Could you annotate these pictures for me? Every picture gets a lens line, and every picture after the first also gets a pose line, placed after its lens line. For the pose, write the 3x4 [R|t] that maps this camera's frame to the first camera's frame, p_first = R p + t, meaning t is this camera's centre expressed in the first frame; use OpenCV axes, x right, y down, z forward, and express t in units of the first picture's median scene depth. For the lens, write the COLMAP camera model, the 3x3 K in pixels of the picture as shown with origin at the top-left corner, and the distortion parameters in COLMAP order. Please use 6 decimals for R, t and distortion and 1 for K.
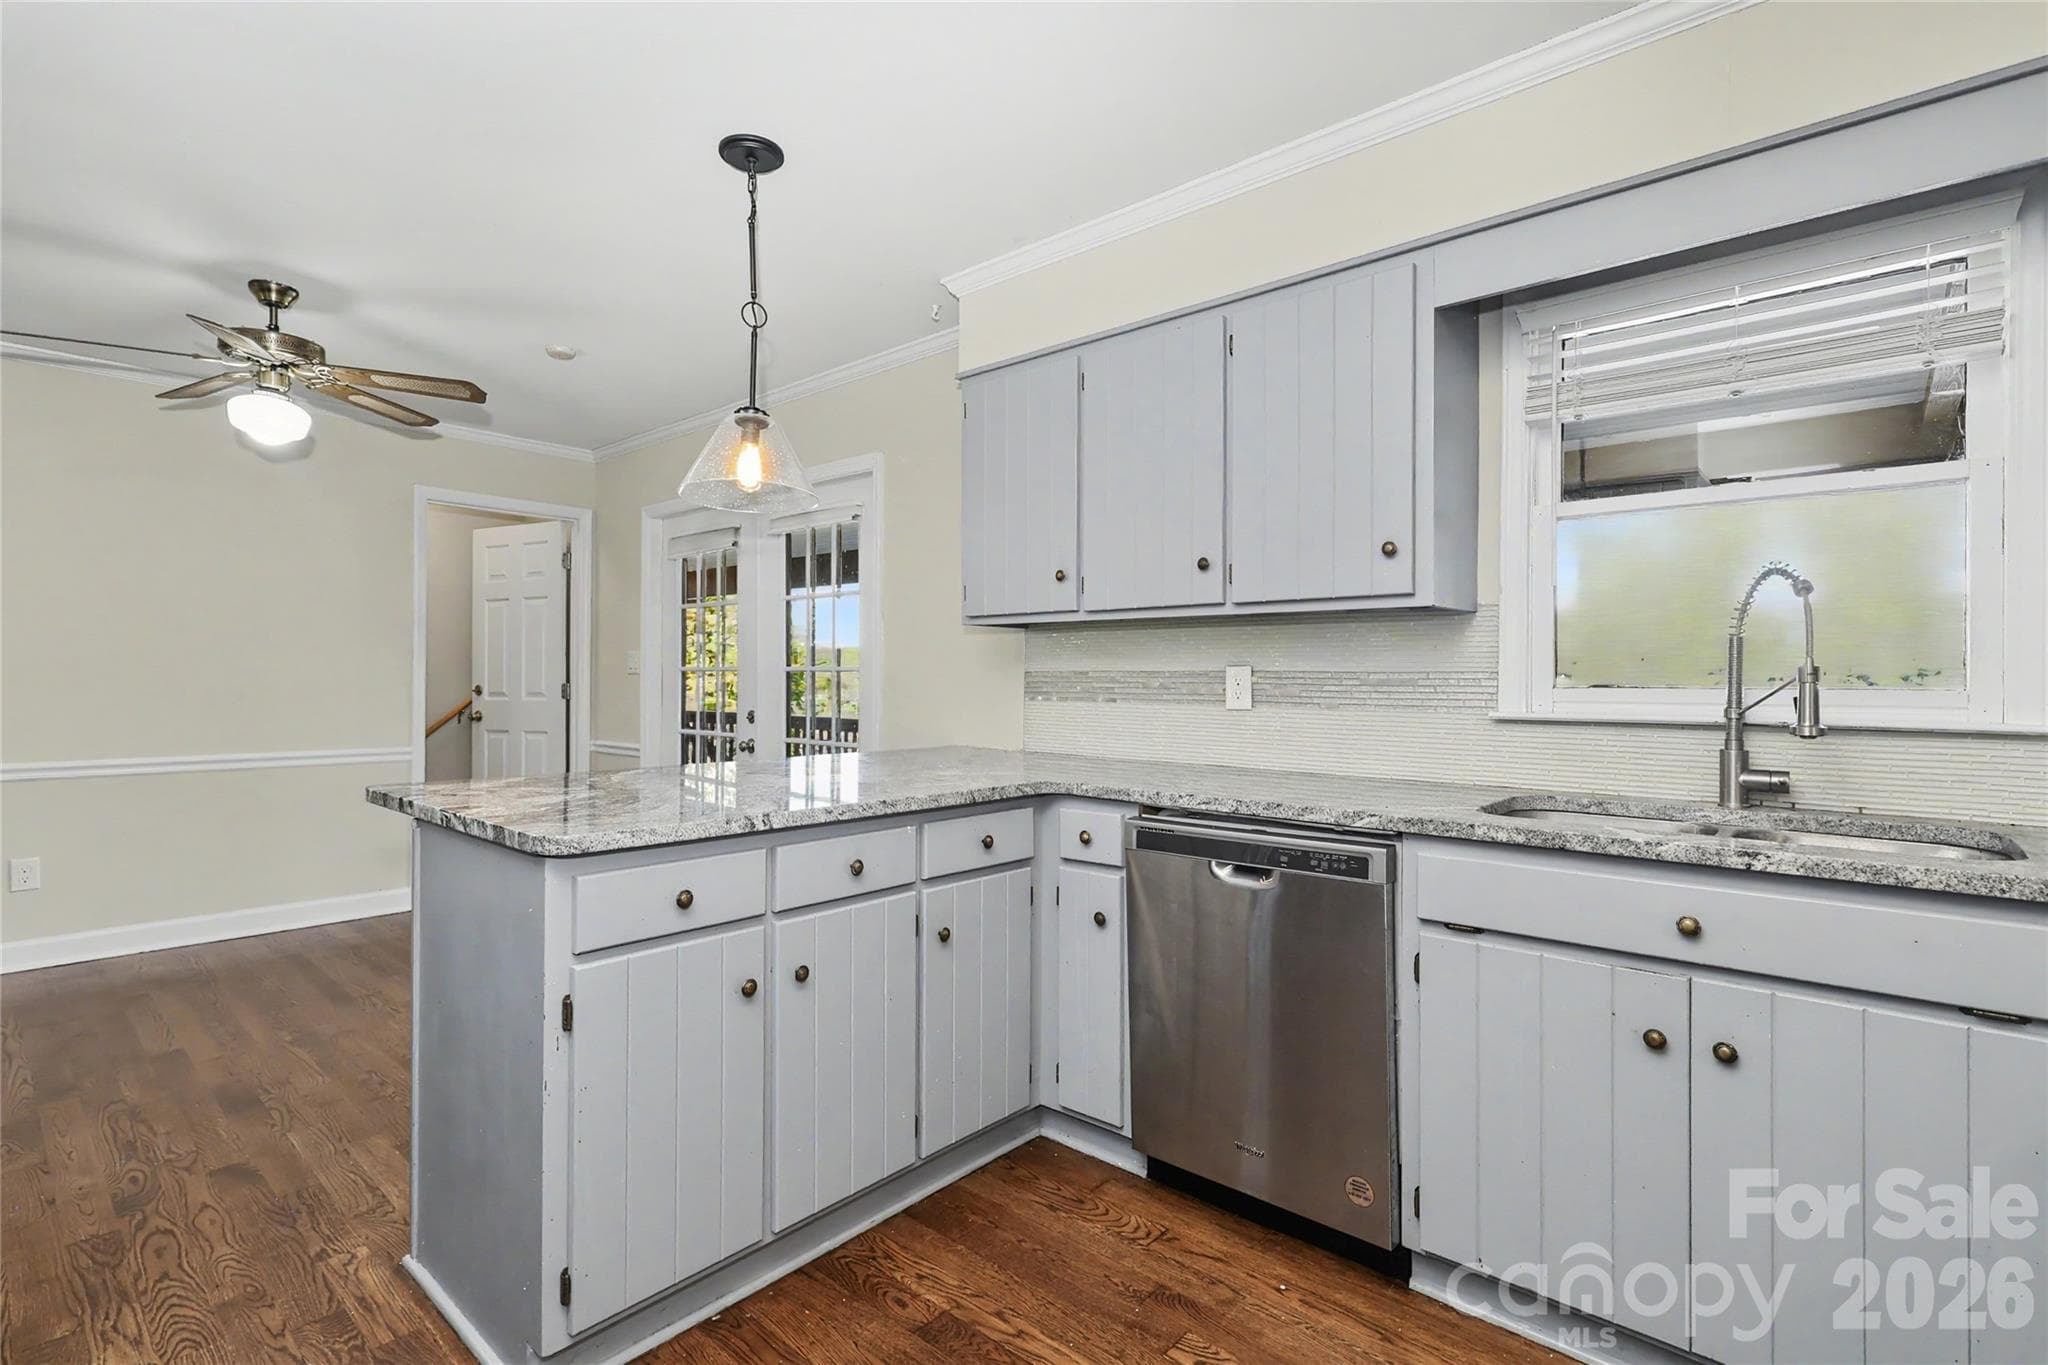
lens RADIAL K [[967.4, 0, 1019.5], [0, 967.4, 667.1], [0, 0, 1]] dist [-0.005442, 0.000997]
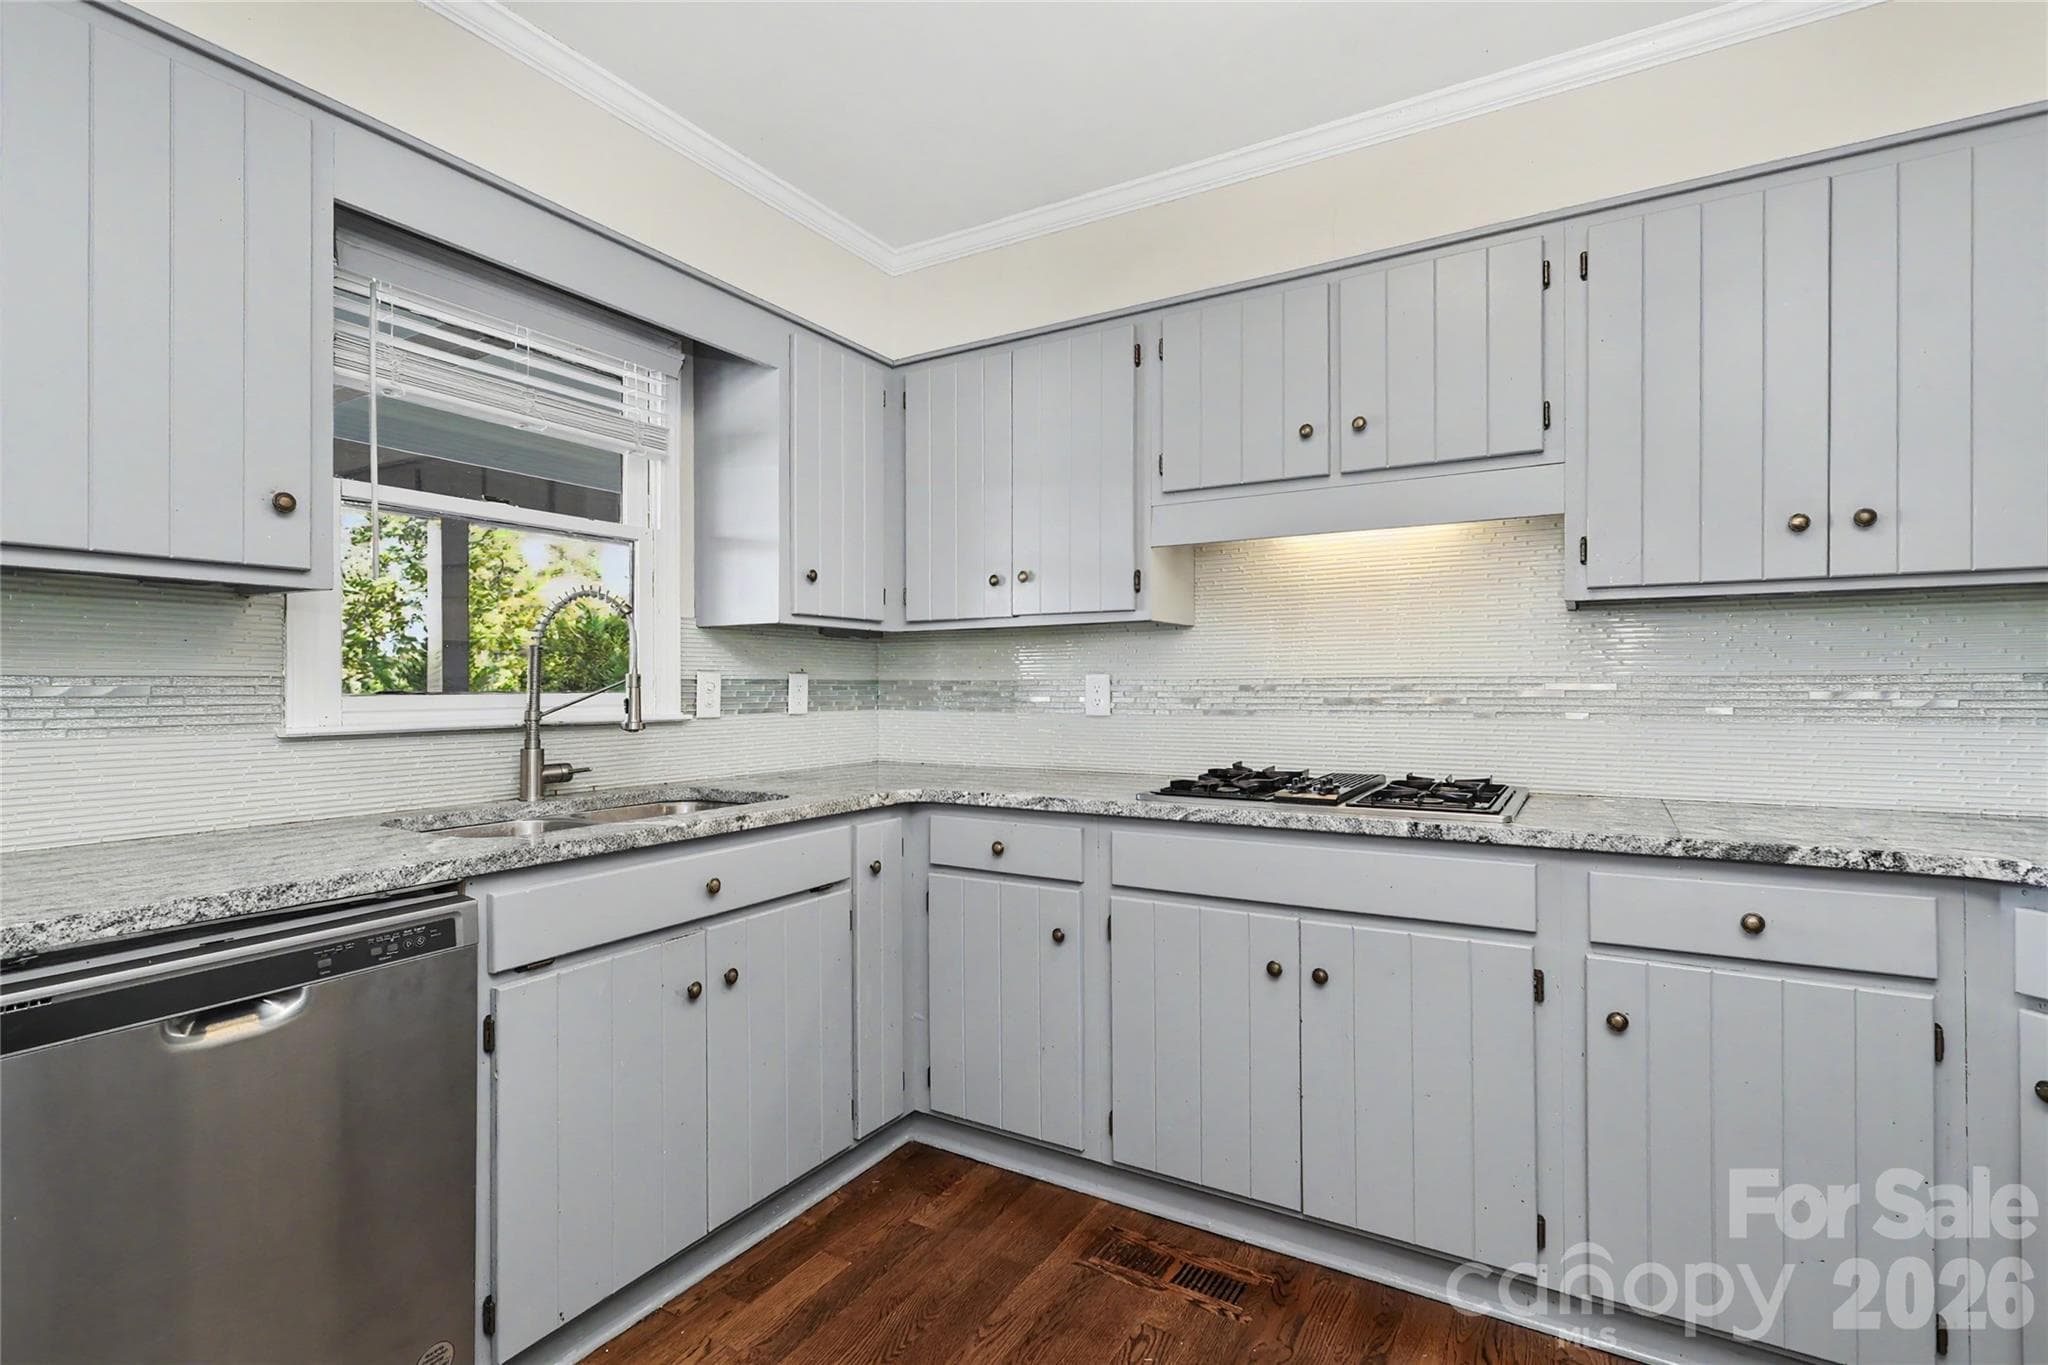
lens RADIAL K [[967.4, 0, 1024.6], [0, 967.4, 683.8], [0, 0, 1]] dist [-0.005442, 0.000997]
pose [[-0.195181, -0.004105, 0.980759, -0.460480], [-0.009476, 0.999952, 0.002299, 0.003191], [-0.980721, -0.008845, -0.195211, 0.666354]]
